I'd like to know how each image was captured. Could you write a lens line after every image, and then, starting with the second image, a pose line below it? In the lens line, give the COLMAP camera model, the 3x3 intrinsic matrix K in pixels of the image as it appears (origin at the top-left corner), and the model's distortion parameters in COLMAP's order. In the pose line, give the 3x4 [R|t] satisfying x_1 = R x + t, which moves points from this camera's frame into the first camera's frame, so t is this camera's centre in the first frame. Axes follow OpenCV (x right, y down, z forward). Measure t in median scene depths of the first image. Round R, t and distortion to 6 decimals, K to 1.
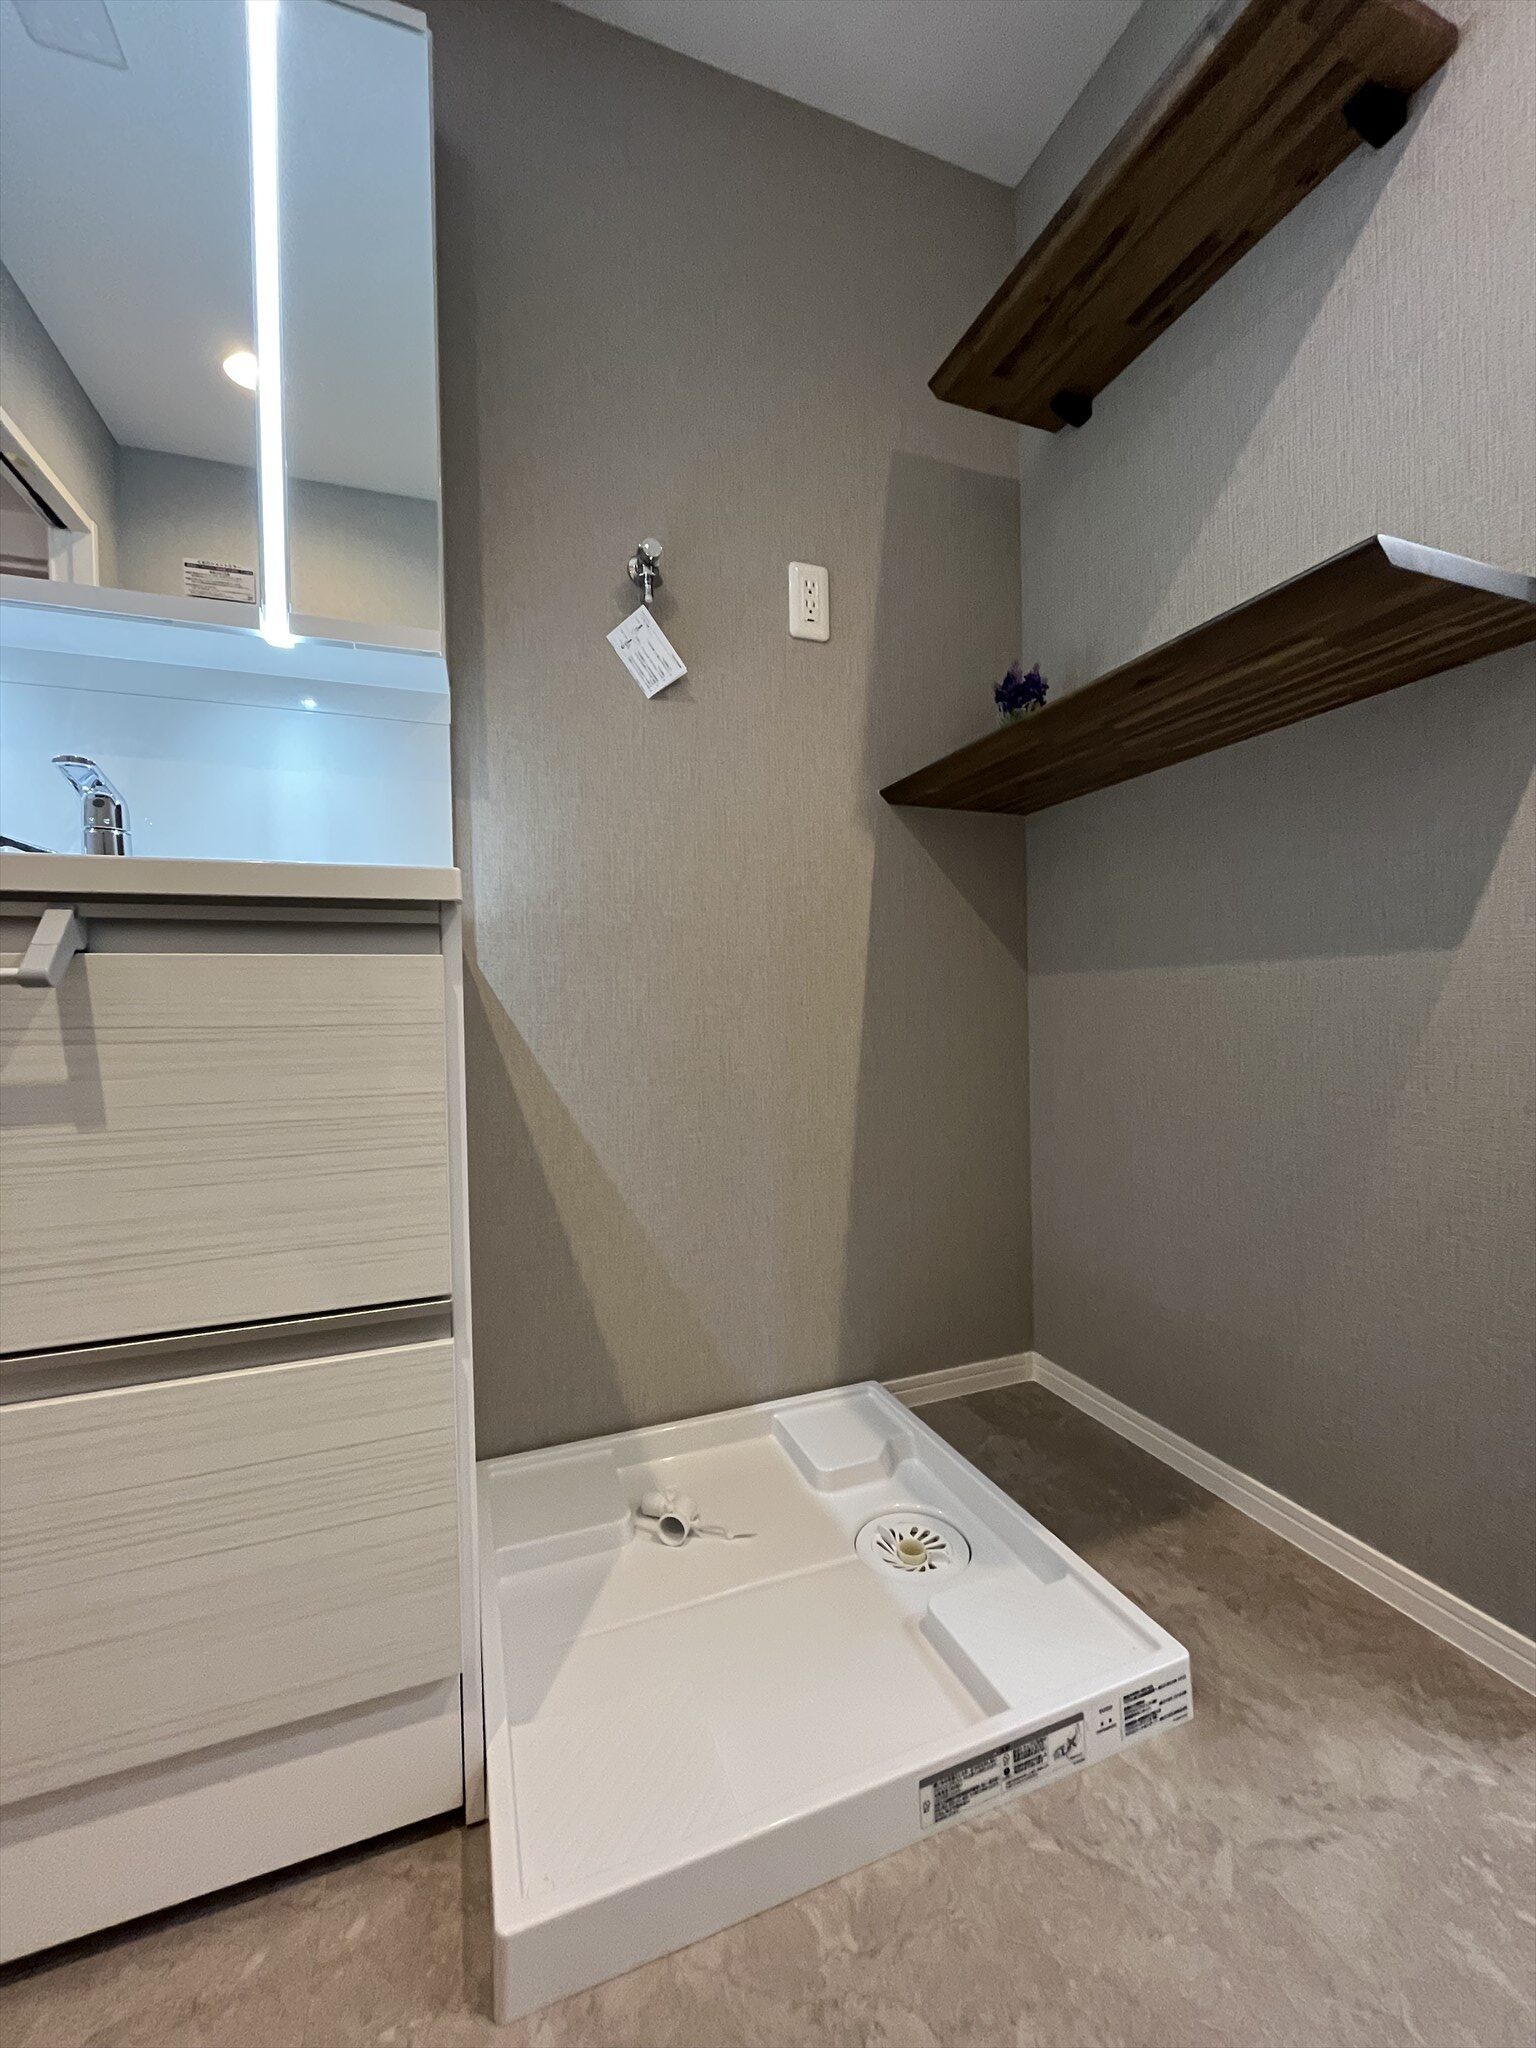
lens RADIAL K [[826.5, 0, 772.5], [0, 826.5, 1021.8], [0, 0, 1]] dist [-0.002942, 0.000539]
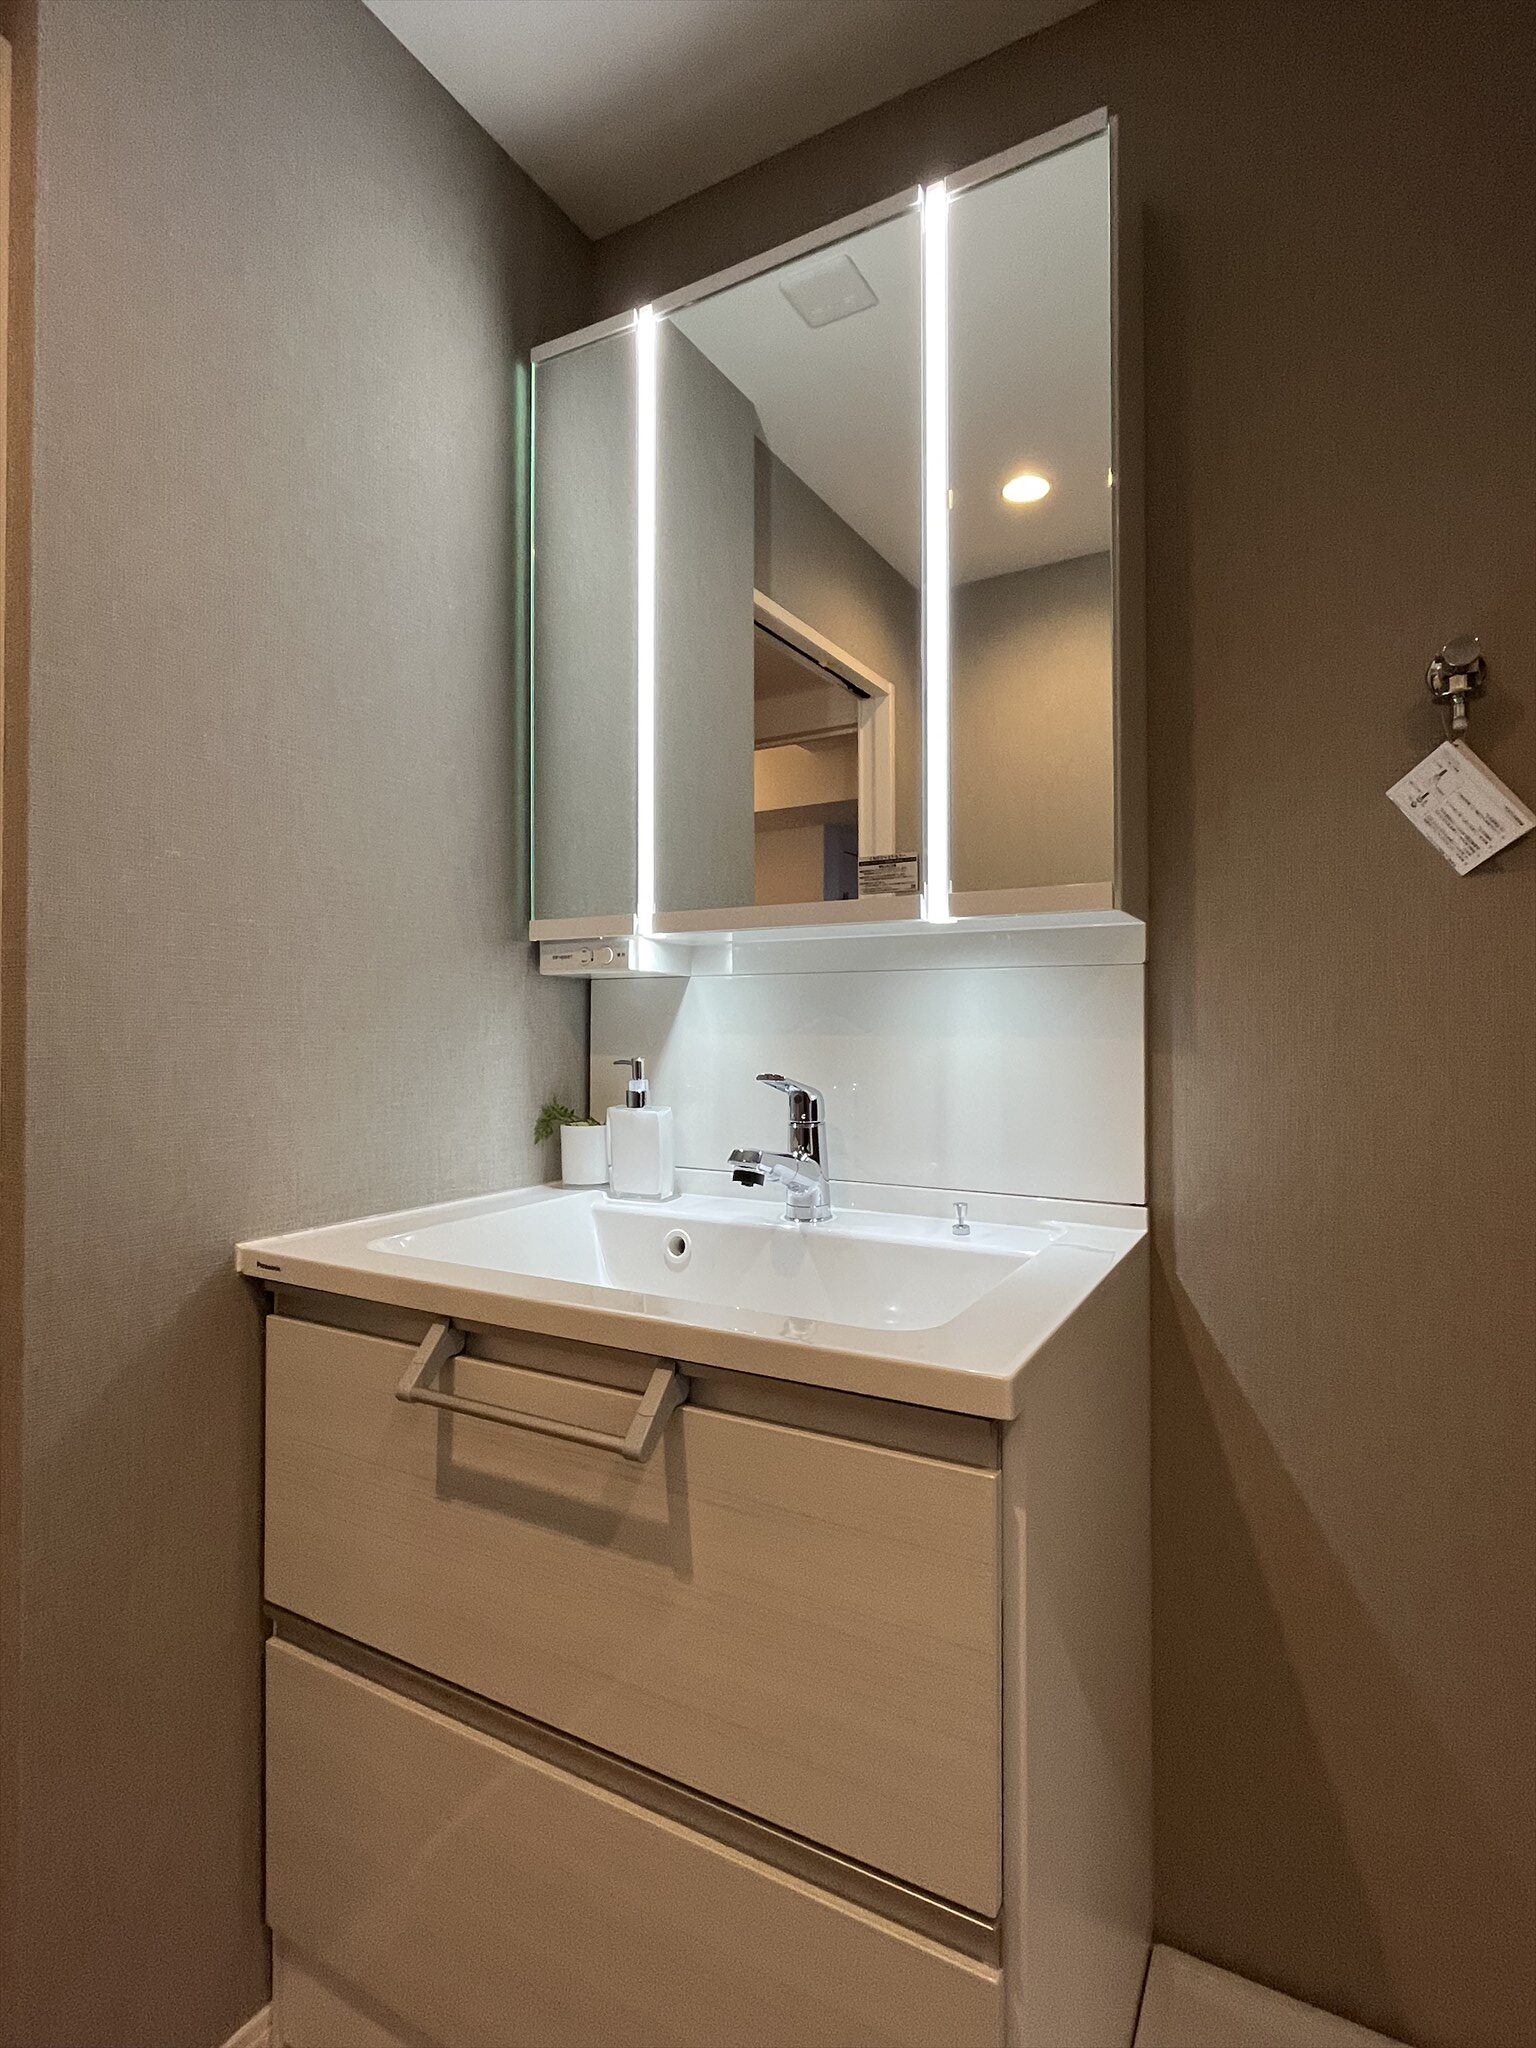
lens RADIAL K [[1016.0, 0, 772.9], [0, 1016.0, 1021.8], [0, 0, 1]] dist [-0.000349, 0.001045]
pose [[0.639982, 0.012813, -0.768283, 0.108623], [-0.022999, 0.999732, -0.002485, -0.277475], [0.768046, 0.019260, 0.640106, 0.123163]]
